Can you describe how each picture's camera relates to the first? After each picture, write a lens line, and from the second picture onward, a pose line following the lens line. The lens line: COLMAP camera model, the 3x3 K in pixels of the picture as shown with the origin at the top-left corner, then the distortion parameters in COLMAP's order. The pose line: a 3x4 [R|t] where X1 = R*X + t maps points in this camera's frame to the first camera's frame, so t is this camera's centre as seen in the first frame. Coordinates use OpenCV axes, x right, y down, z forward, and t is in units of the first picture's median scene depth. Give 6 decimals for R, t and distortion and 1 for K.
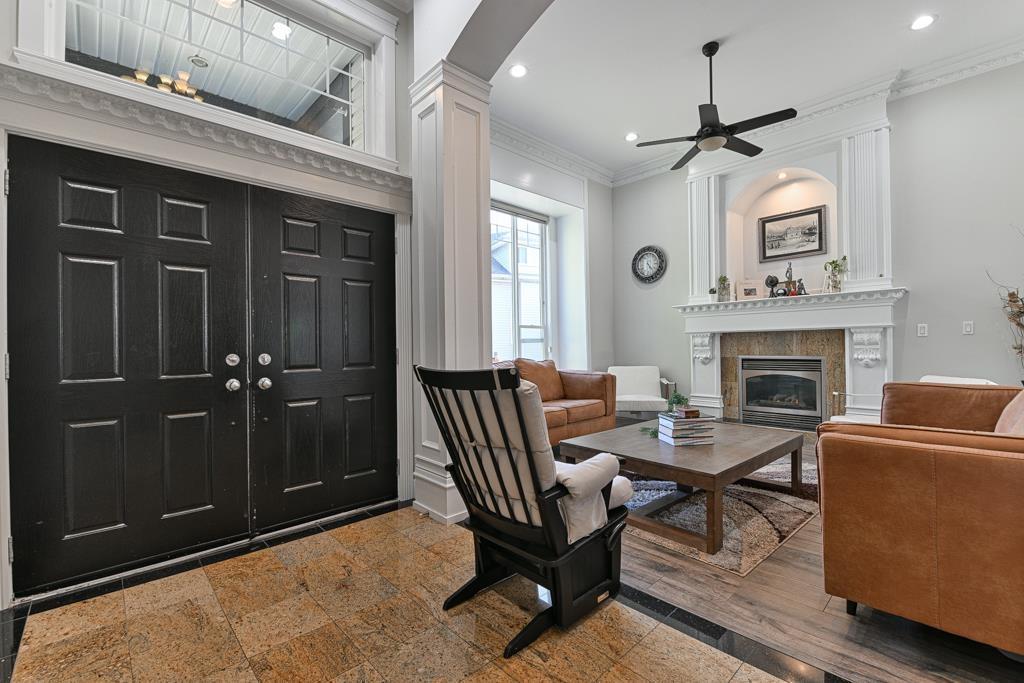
lens RADIAL K [[439.1, 0, 511.1], [0, 439.1, 344.7], [0, 0, 1]] dist [0.001900, -0.007742]
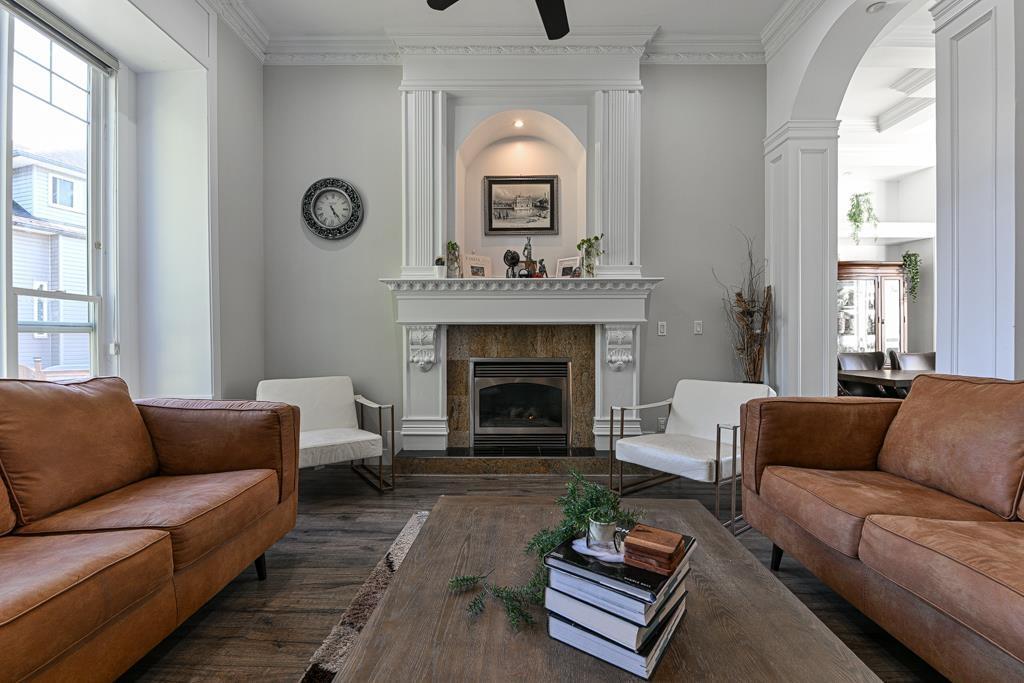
lens RADIAL K [[439.1, 0, 511.1], [0, 439.1, 344.7], [0, 0, 1]] dist [0.001900, -0.007742]
pose [[0.687373, 0.005515, 0.726283, 0.049364], [-0.011142, 0.999934, 0.002952, 0.000988], [-0.726219, -0.010122, 0.687389, 0.467478]]
